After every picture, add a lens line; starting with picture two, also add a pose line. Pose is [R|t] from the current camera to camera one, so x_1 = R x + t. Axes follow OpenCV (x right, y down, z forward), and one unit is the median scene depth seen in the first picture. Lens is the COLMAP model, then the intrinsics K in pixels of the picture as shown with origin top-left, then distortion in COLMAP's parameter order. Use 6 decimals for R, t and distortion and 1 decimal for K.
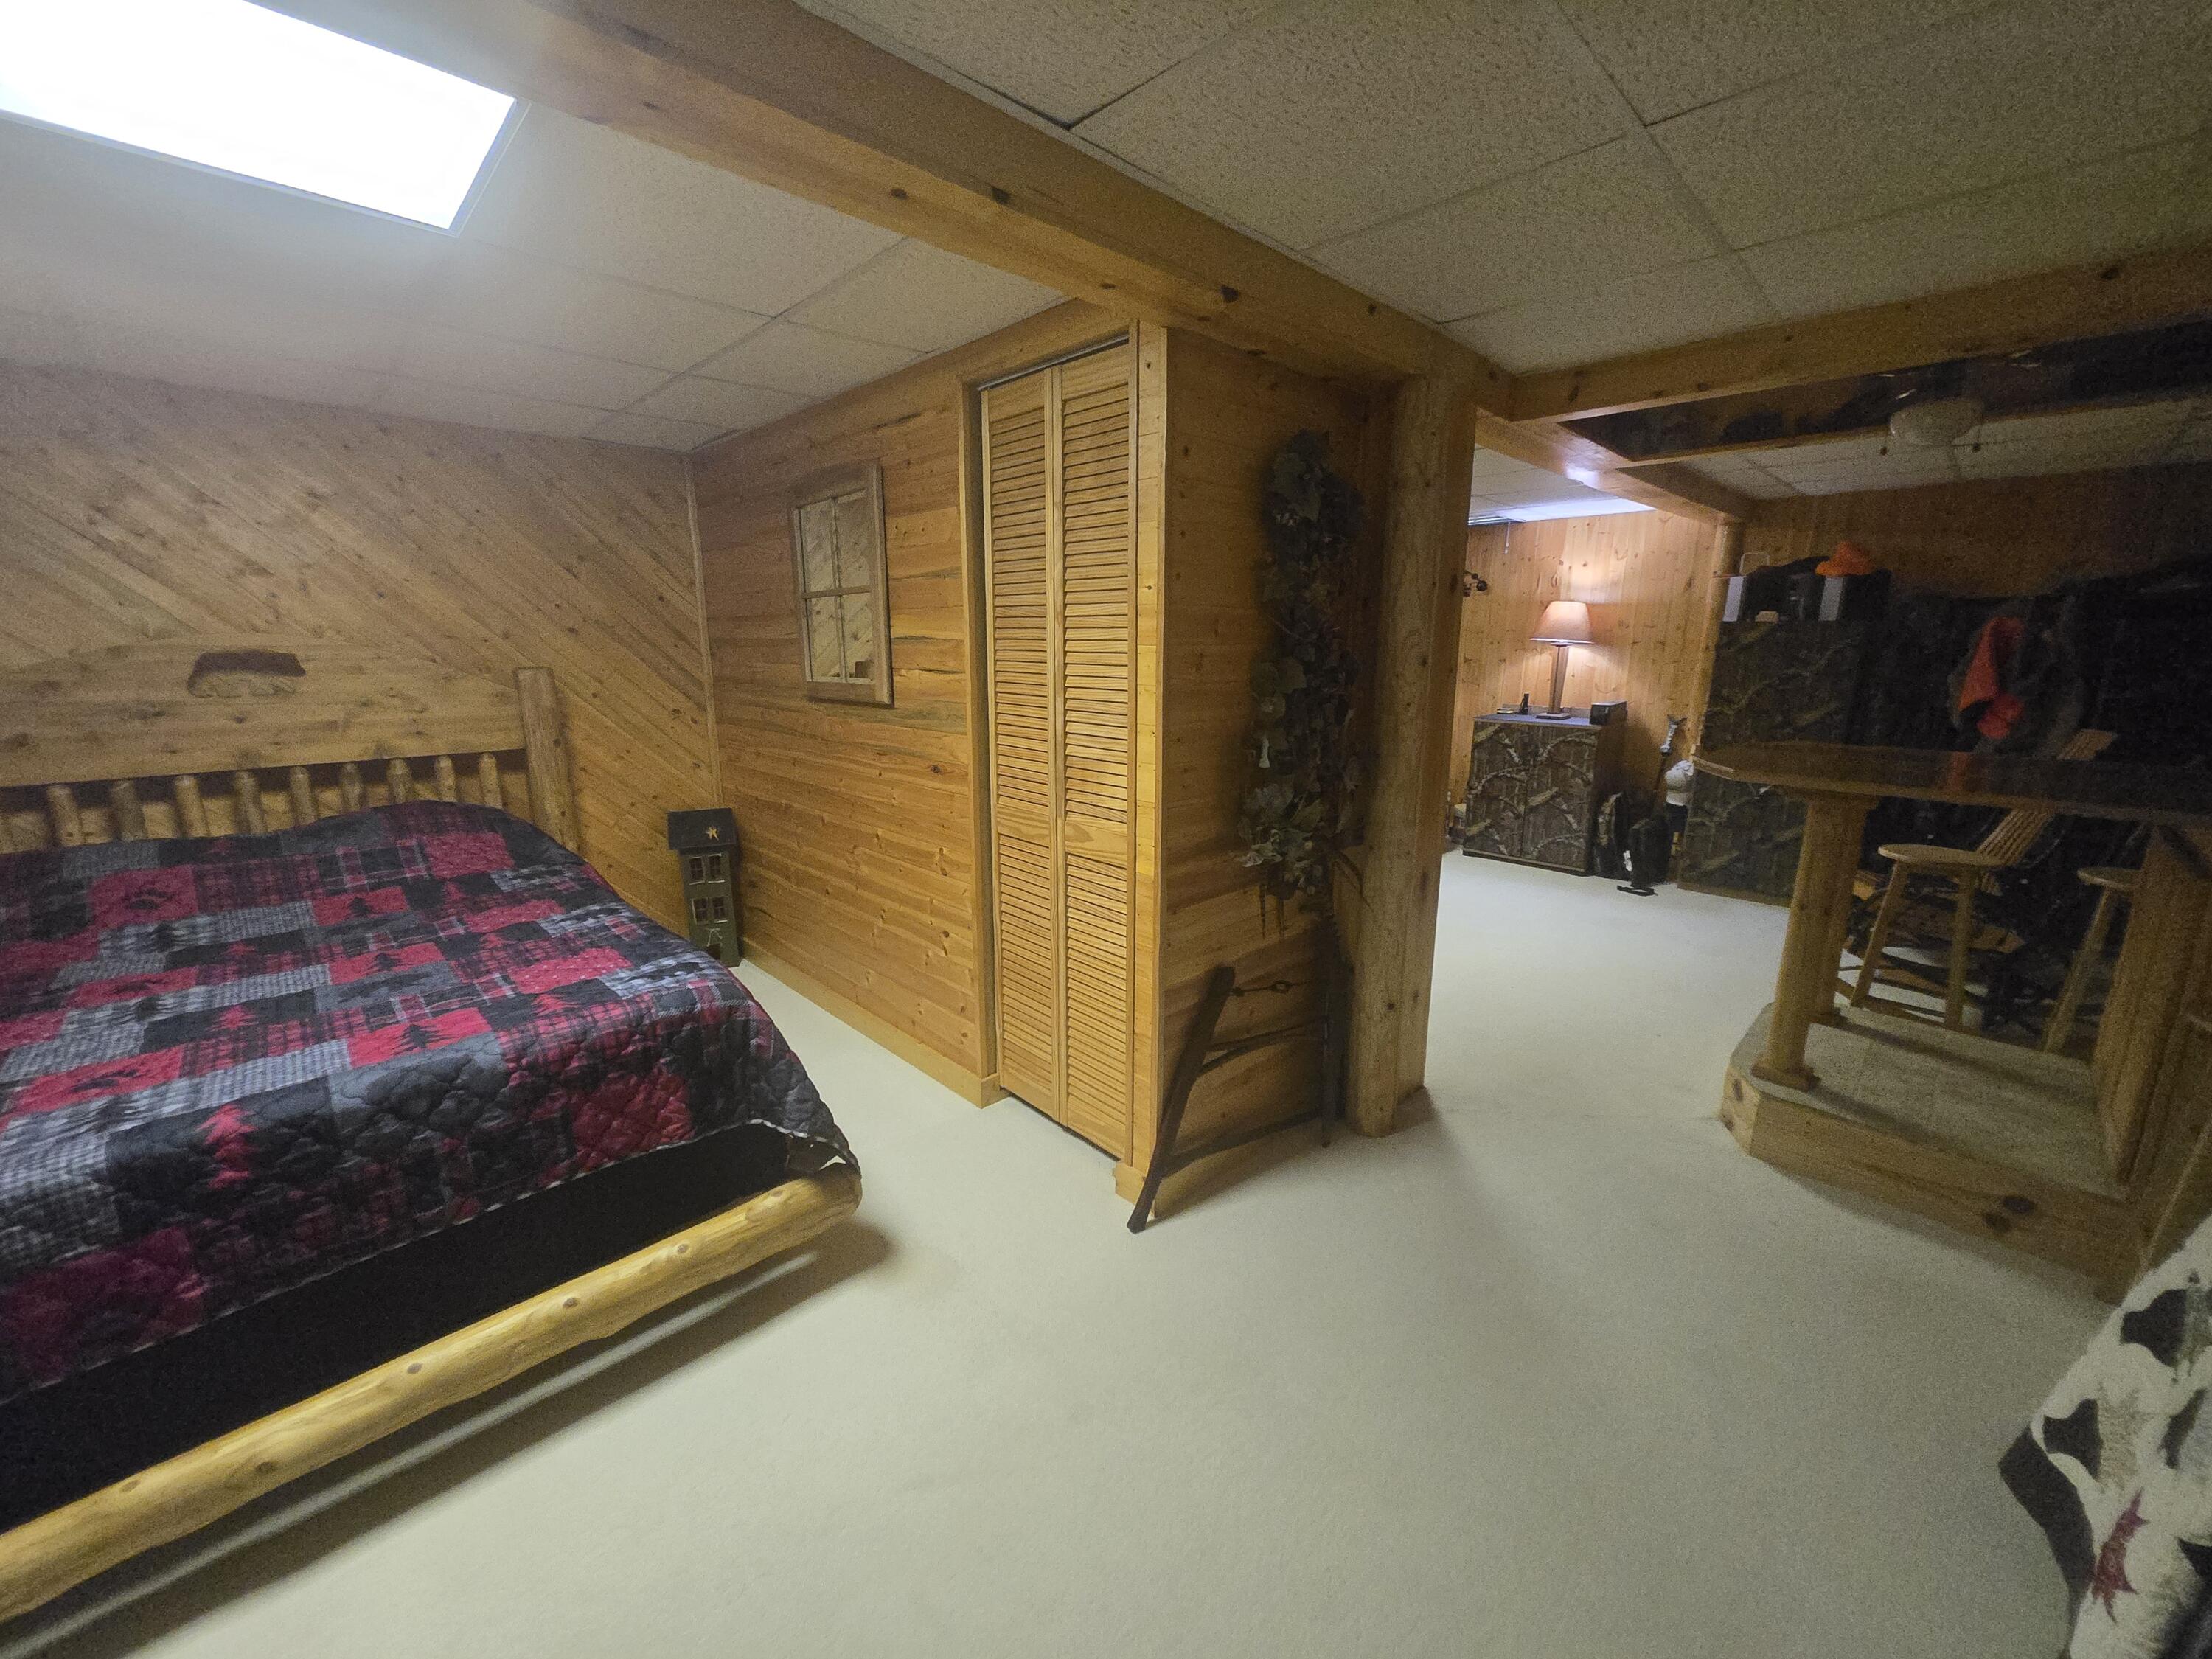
lens RADIAL K [[865.4, 0, 1100.7], [0, 865.4, 813.6], [0, 0, 1]] dist [-0.000932, -0.000205]
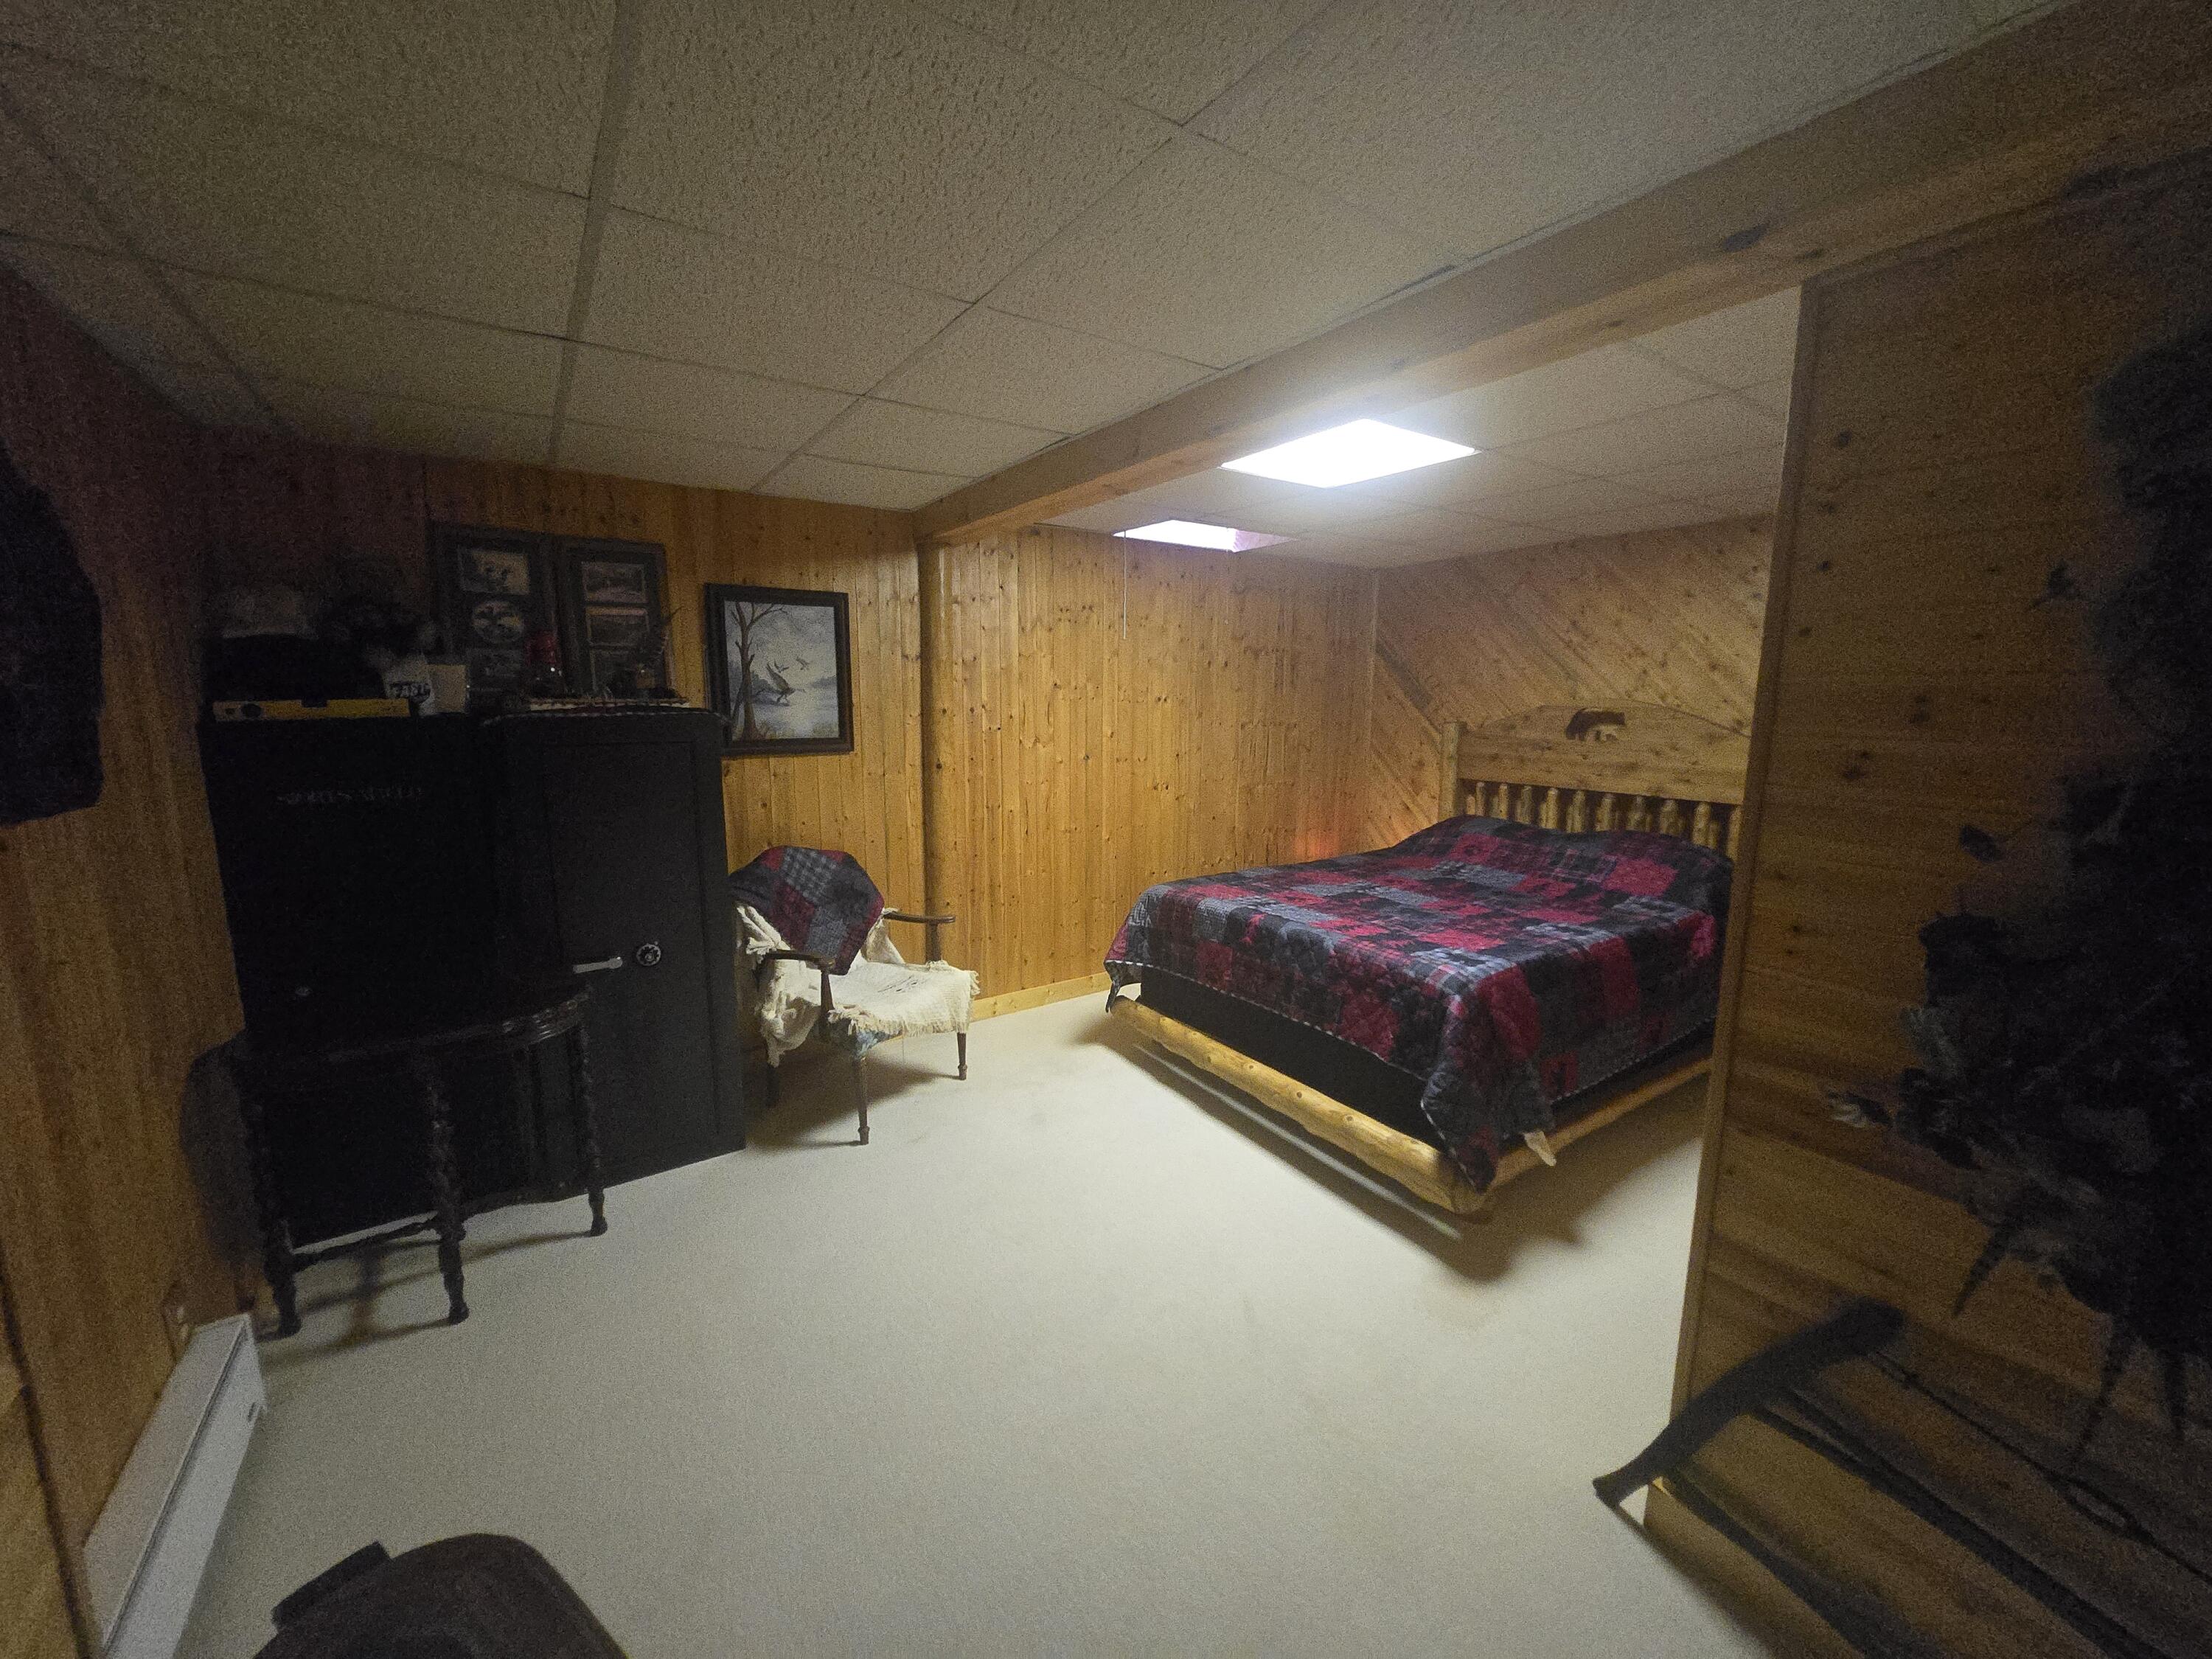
lens RADIAL K [[865.4, 0, 1100.7], [0, 865.4, 813.6], [0, 0, 1]] dist [-0.000932, -0.000205]
pose [[-0.166797, 0.139682, -0.976047, 0.821770], [-0.200955, 0.964321, 0.172345, -0.141777], [0.965296, 0.224888, -0.132776, 0.583309]]
